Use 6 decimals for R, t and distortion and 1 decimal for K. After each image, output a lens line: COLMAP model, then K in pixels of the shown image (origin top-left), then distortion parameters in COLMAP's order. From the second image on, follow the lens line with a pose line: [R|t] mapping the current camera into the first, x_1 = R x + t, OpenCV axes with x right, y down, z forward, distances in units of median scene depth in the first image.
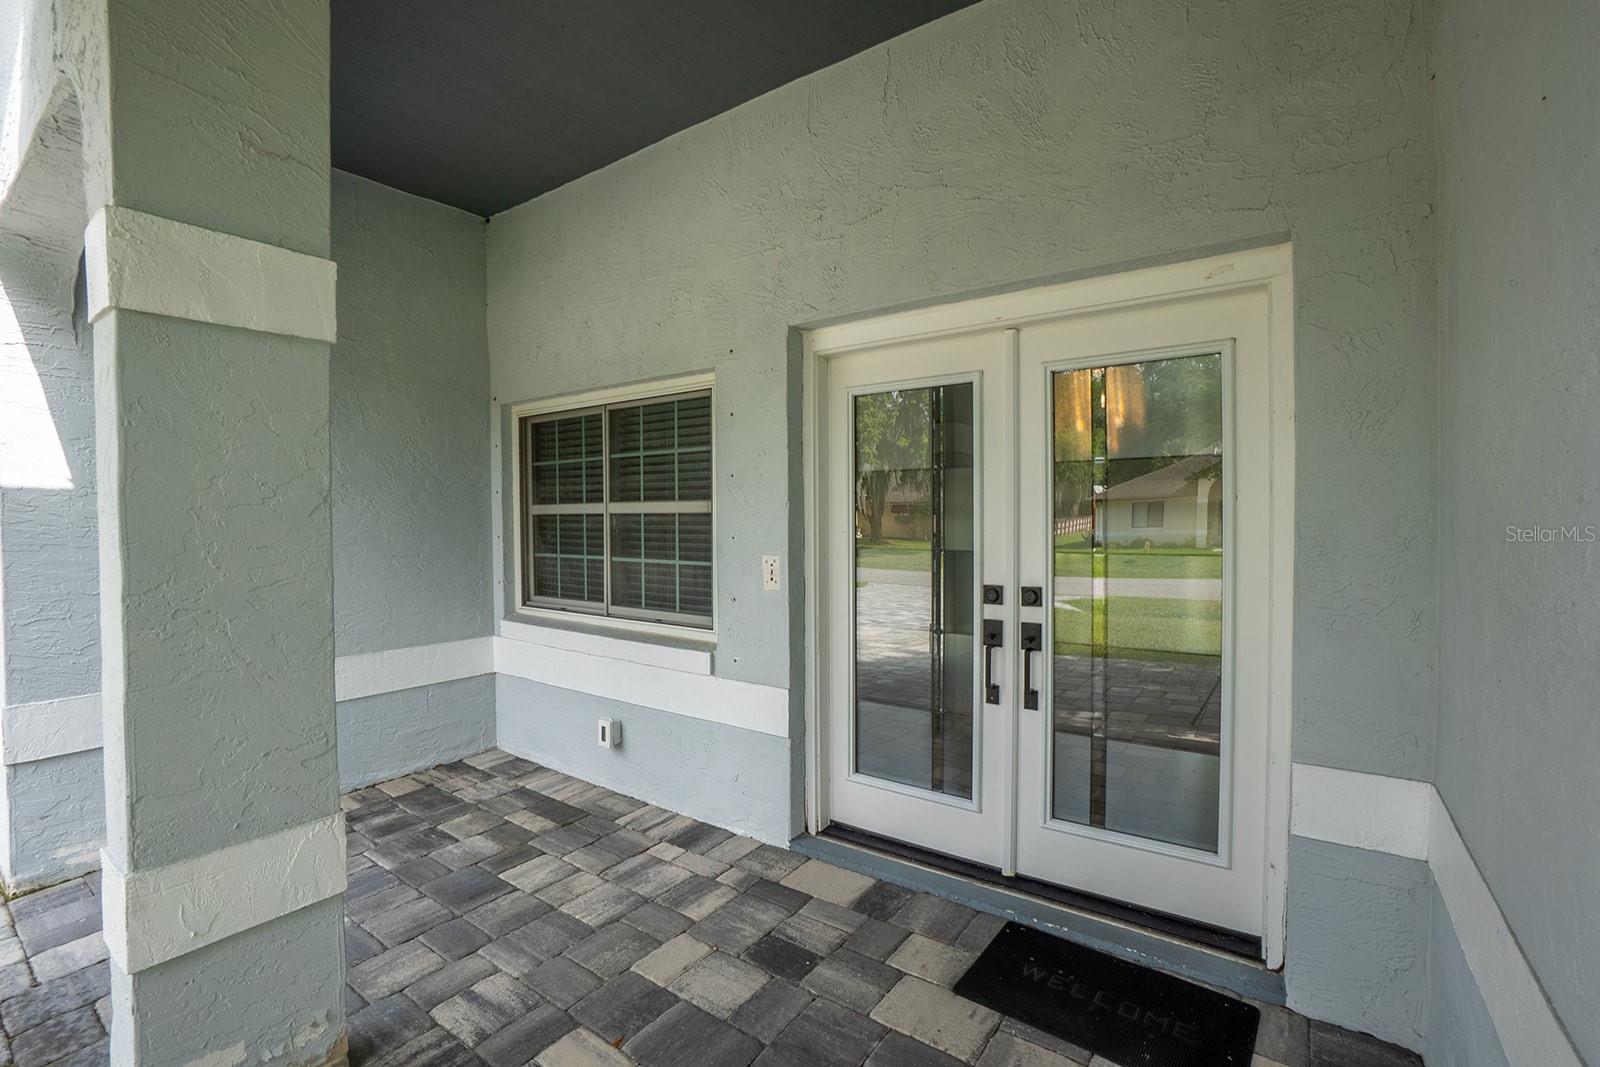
lens RADIAL K [[708.6, 0, 797.2], [0, 708.6, 533.6], [0, 0, 1]] dist [-0.042021, 0.007039]
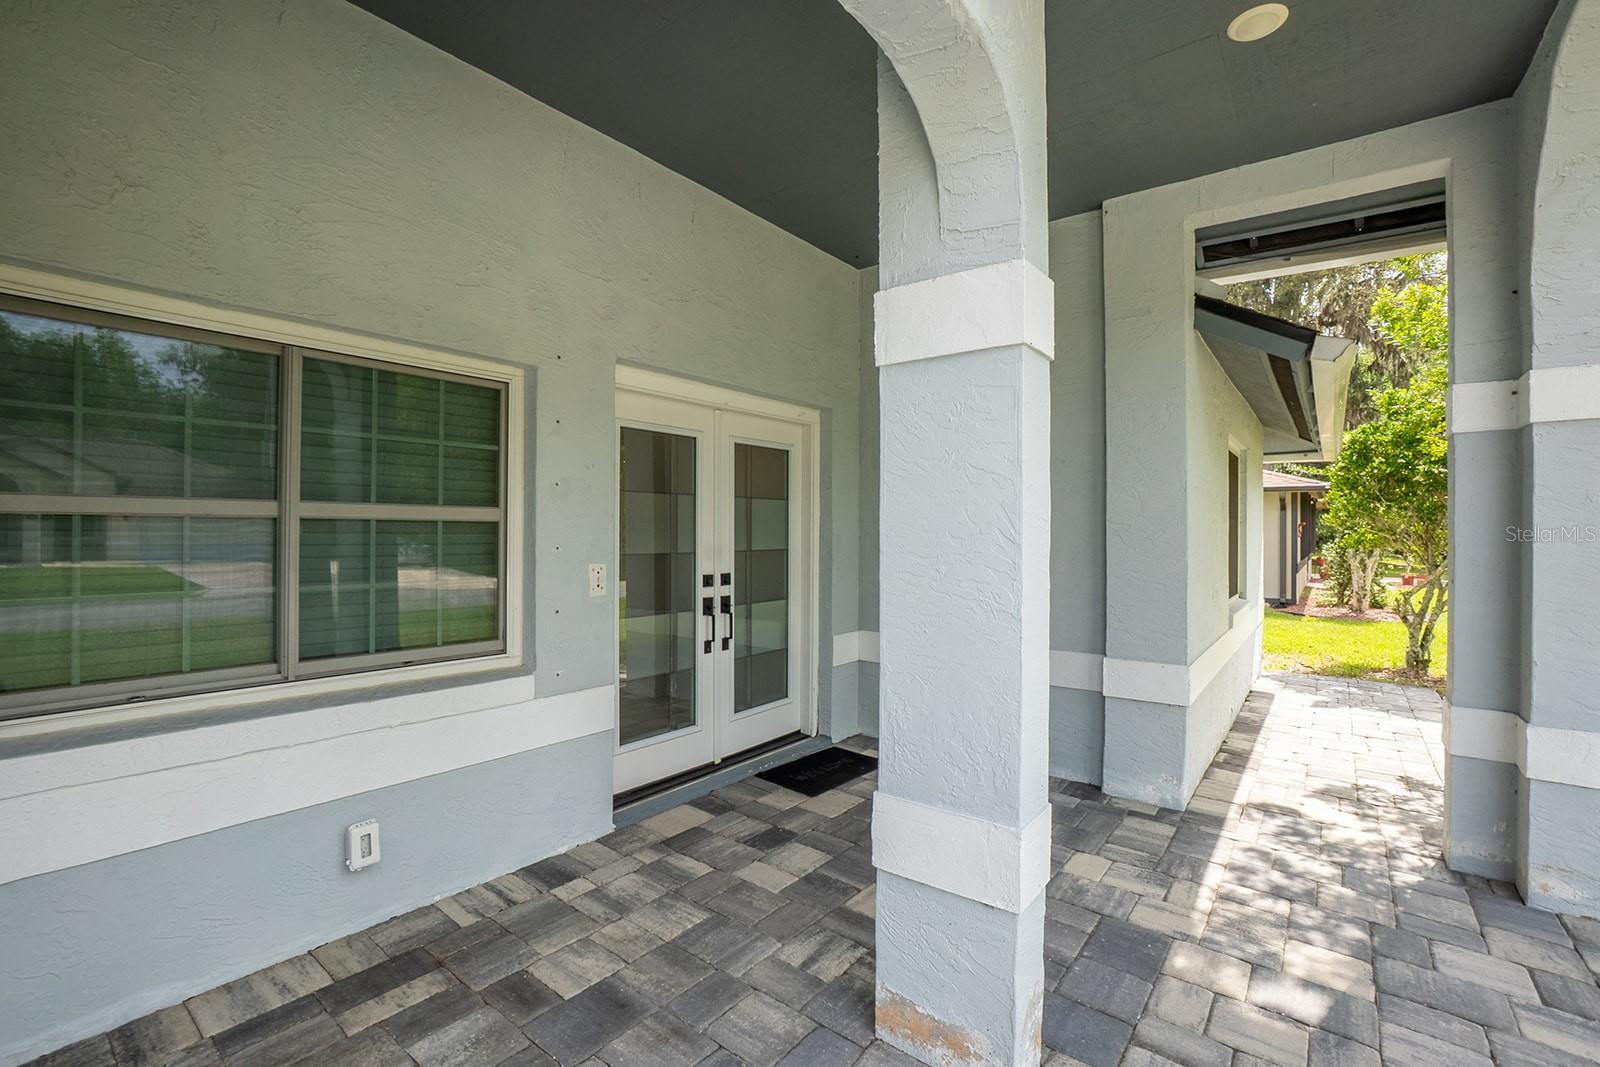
lens RADIAL K [[708.6, 0, 794.0], [0, 708.6, 528.3], [0, 0, 1]] dist [-0.042021, 0.007039]
pose [[0.045626, 0.007934, 0.998927, -1.218018], [0.015635, 0.999840, -0.008655, -0.009363], [-0.998836, 0.016014, 0.045495, 0.737211]]
